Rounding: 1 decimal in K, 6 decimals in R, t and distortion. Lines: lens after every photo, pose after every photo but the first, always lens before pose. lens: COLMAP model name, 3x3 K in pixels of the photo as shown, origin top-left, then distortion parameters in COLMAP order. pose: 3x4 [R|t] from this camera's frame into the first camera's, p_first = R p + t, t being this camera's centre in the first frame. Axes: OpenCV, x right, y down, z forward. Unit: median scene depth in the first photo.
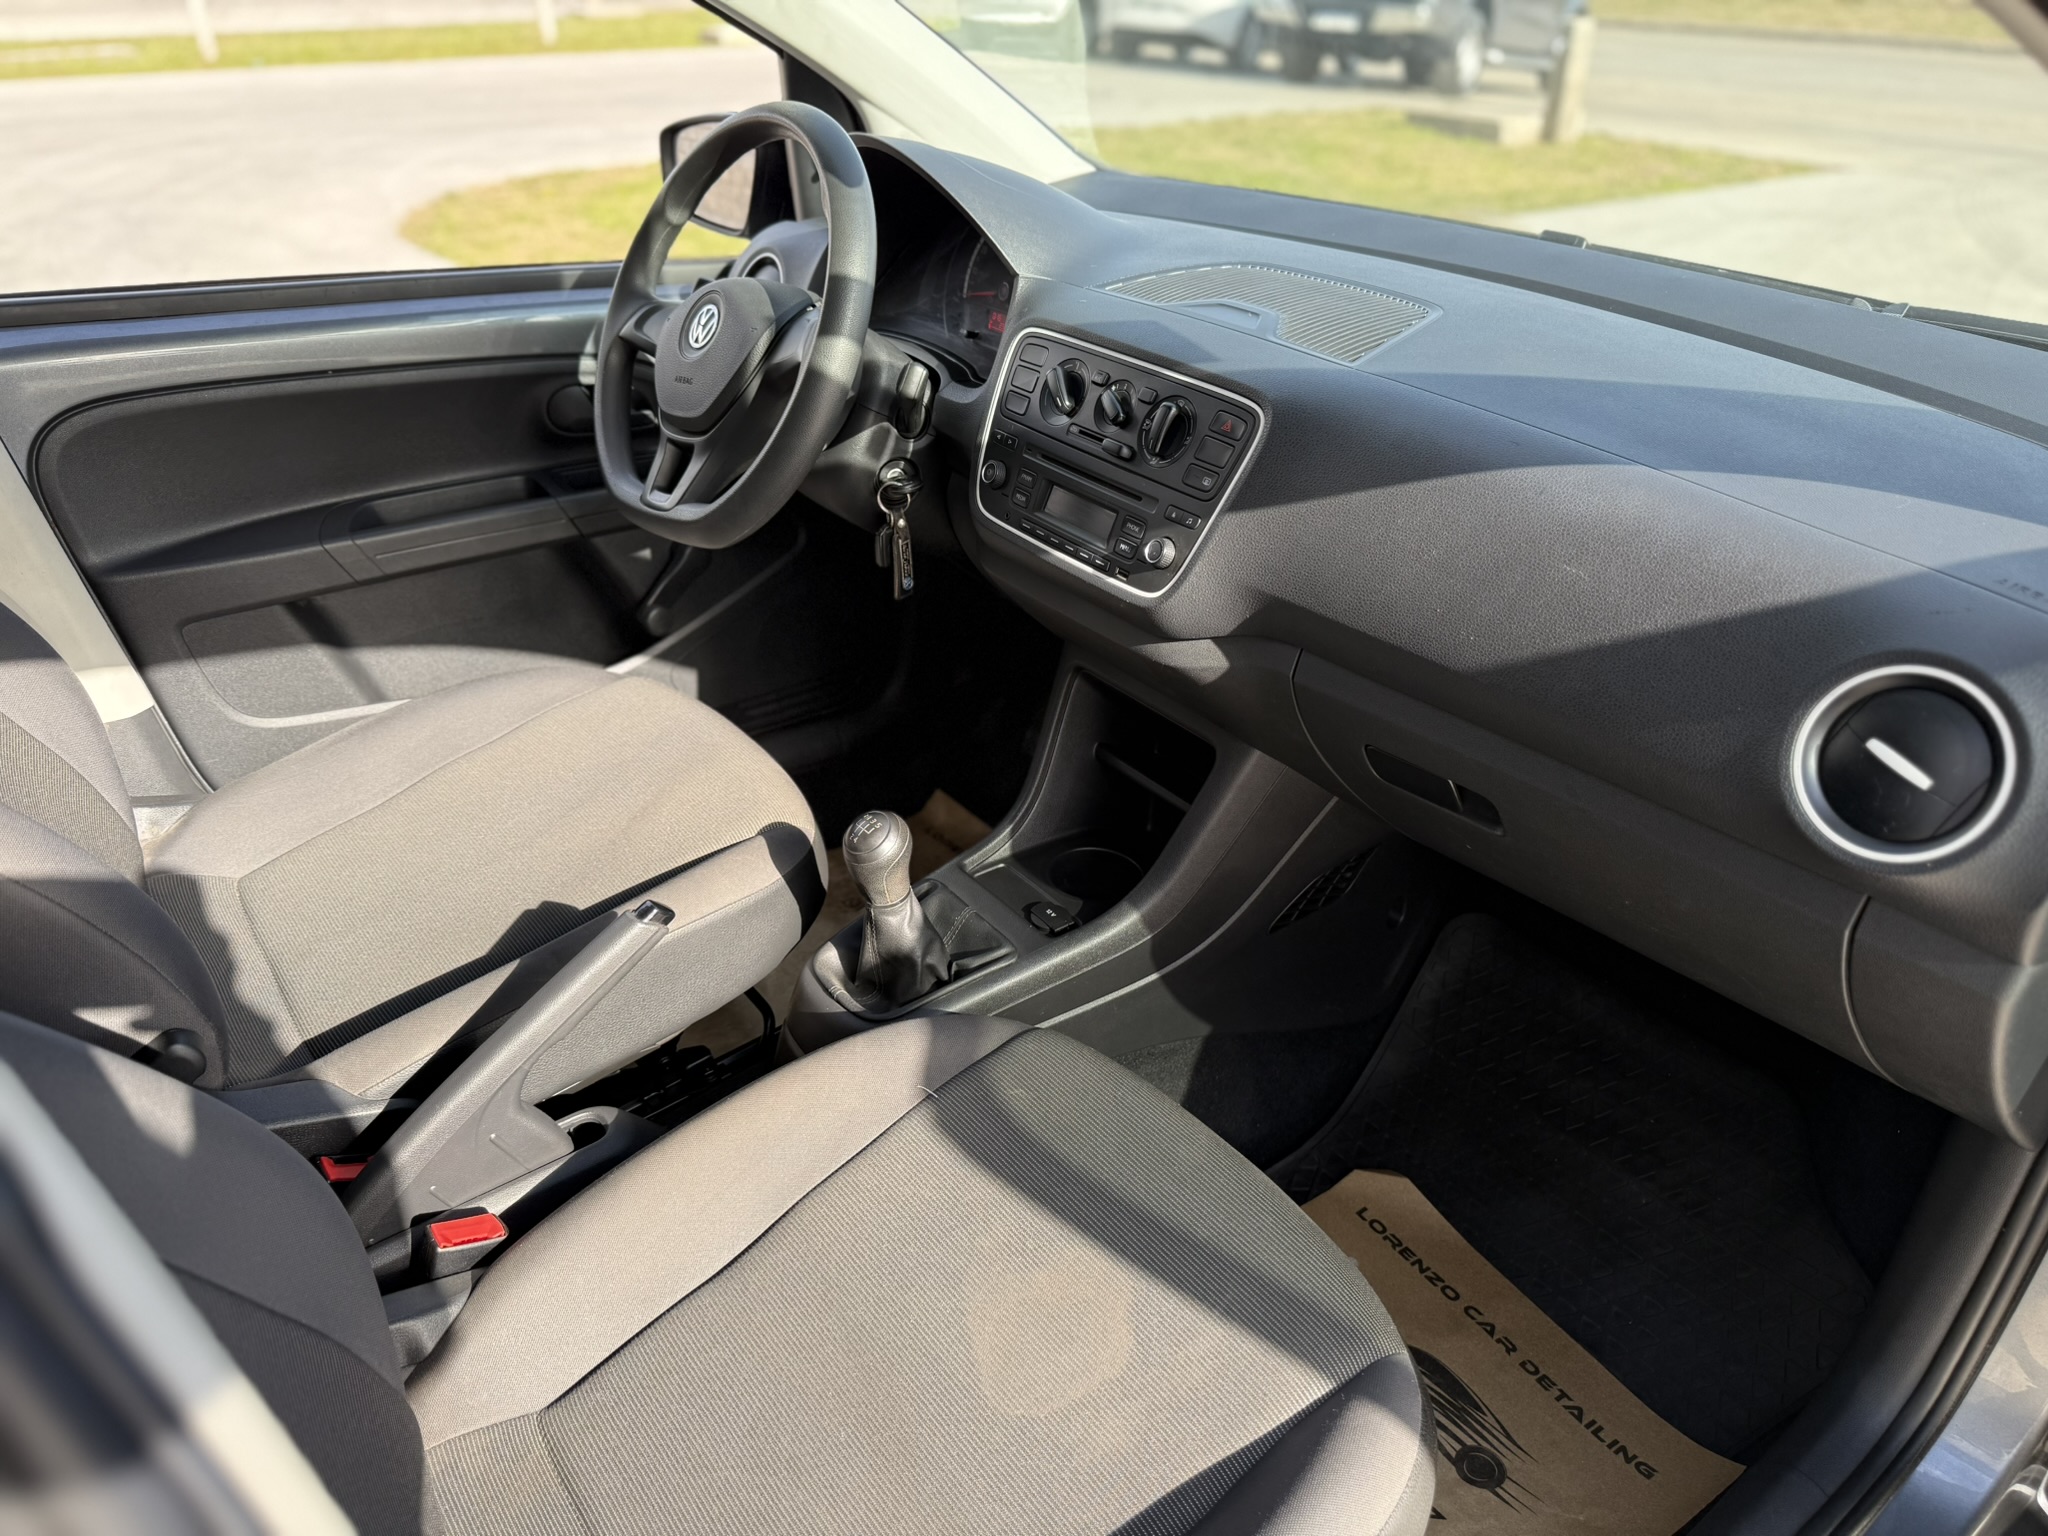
lens RADIAL K [[1451.8, 0, 1029.7], [0, 1451.8, 787.3], [0, 0, 1]] dist [0.023984, -0.036553]
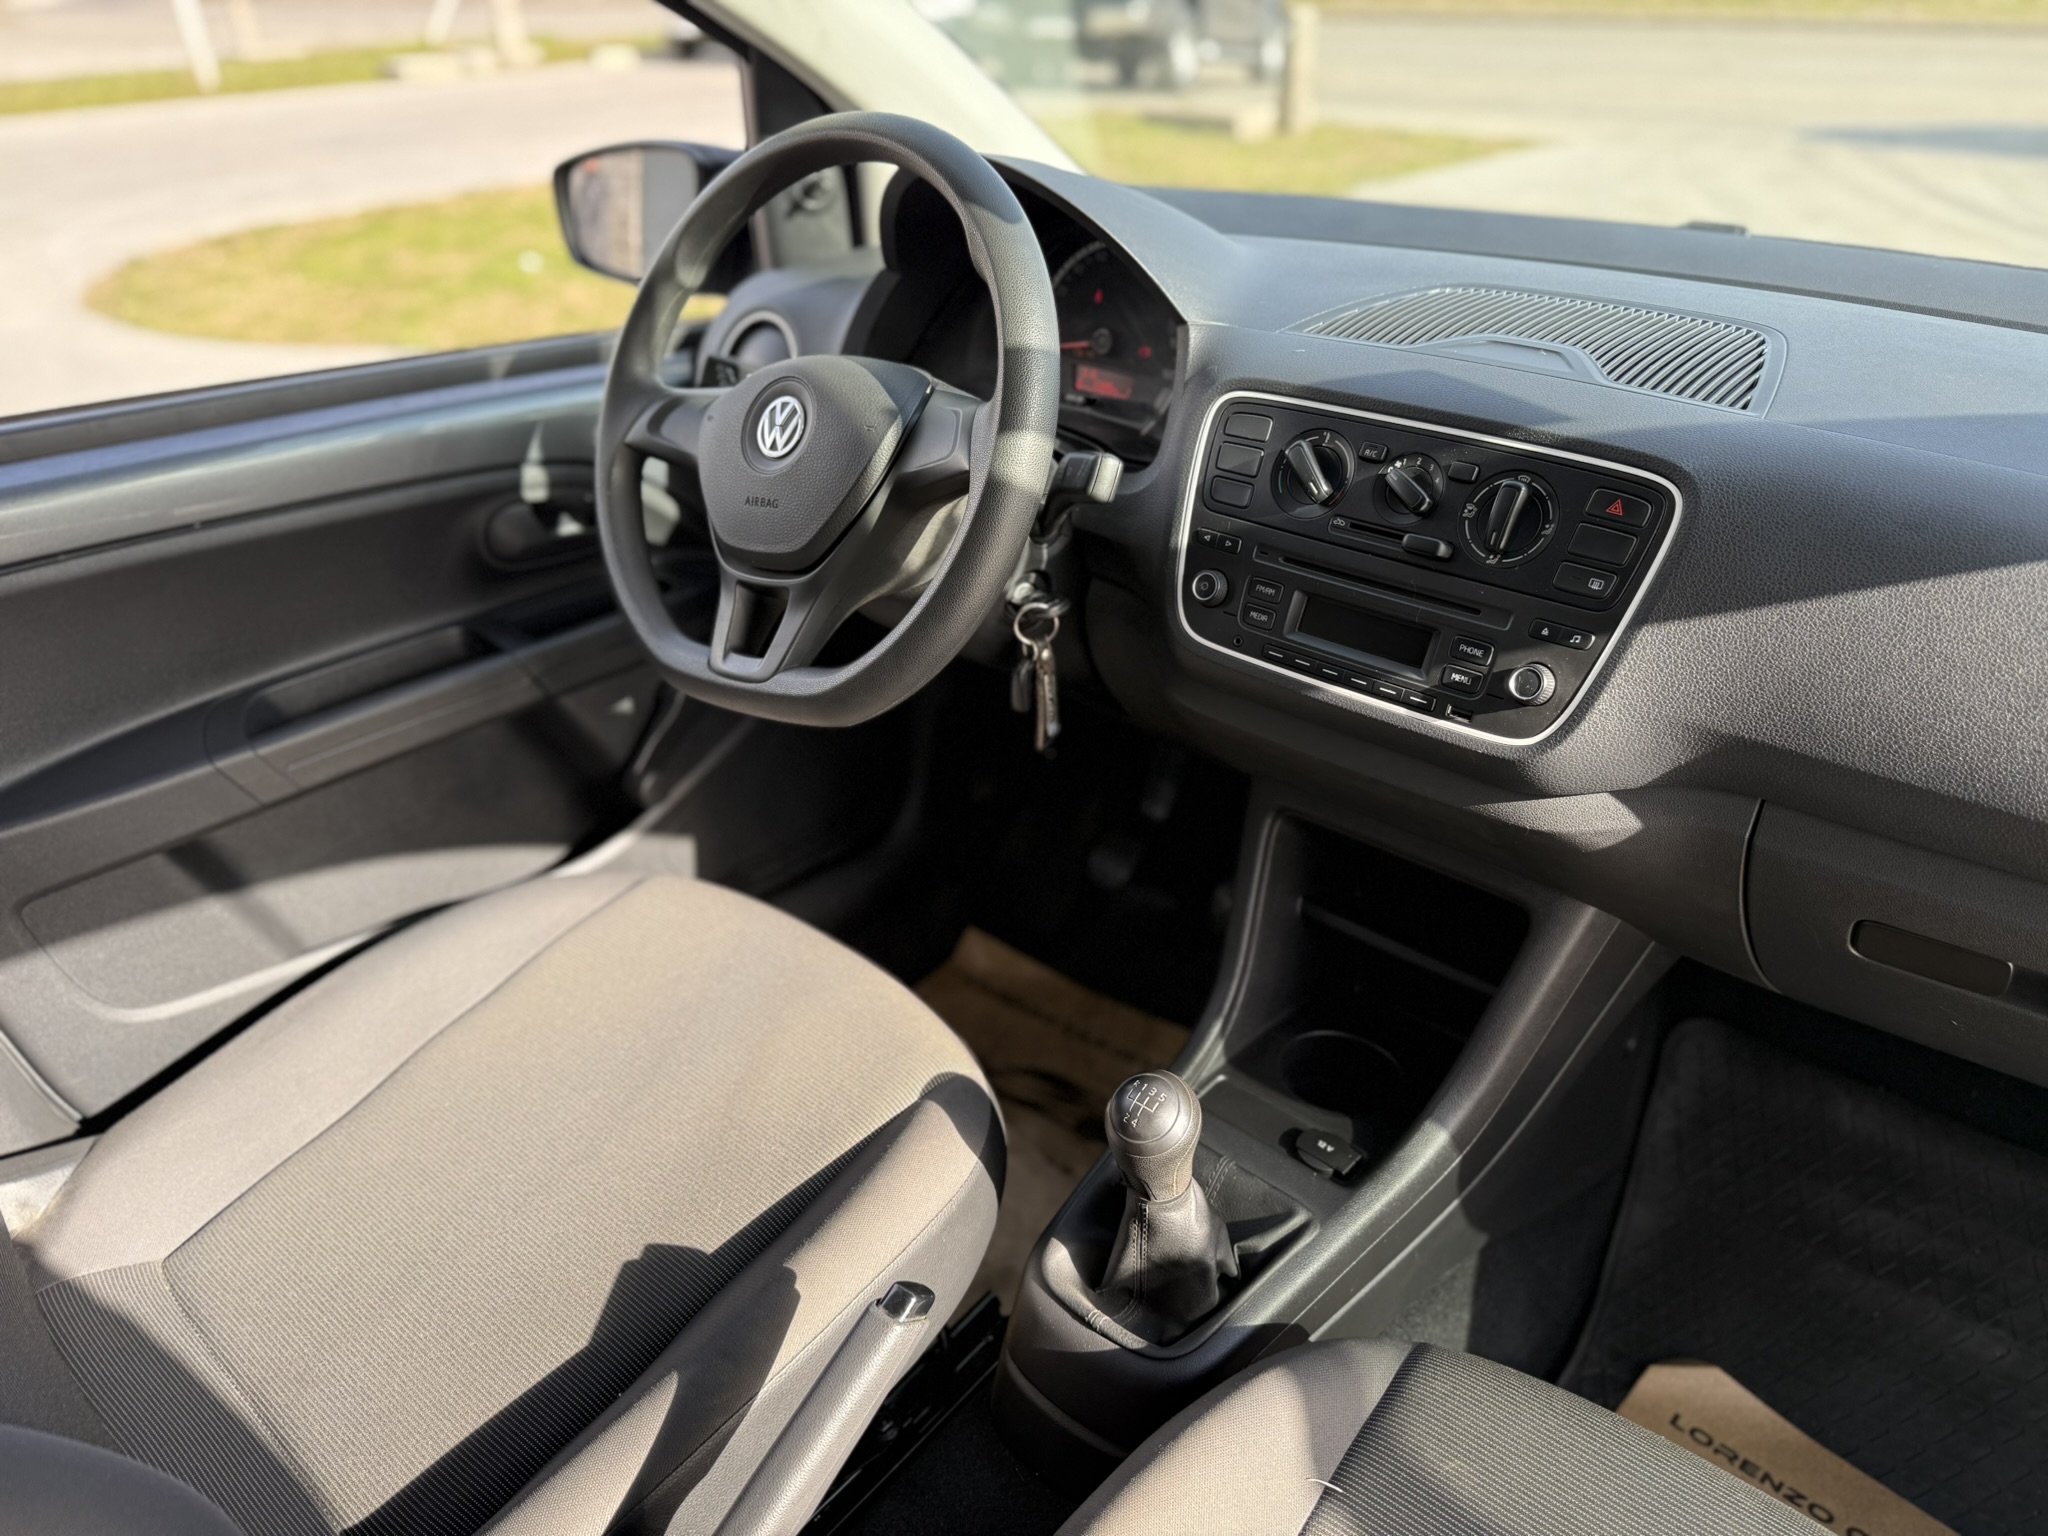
lens RADIAL K [[1451.8, 0, 1019.0], [0, 1451.8, 764.8], [0, 0, 1]] dist [0.023984, -0.036553]
pose [[0.980293, -0.123403, 0.154264, -0.225662], [0.126558, 0.991901, -0.010763, -0.117336], [-0.151686, 0.030075, 0.987971, 0.251121]]
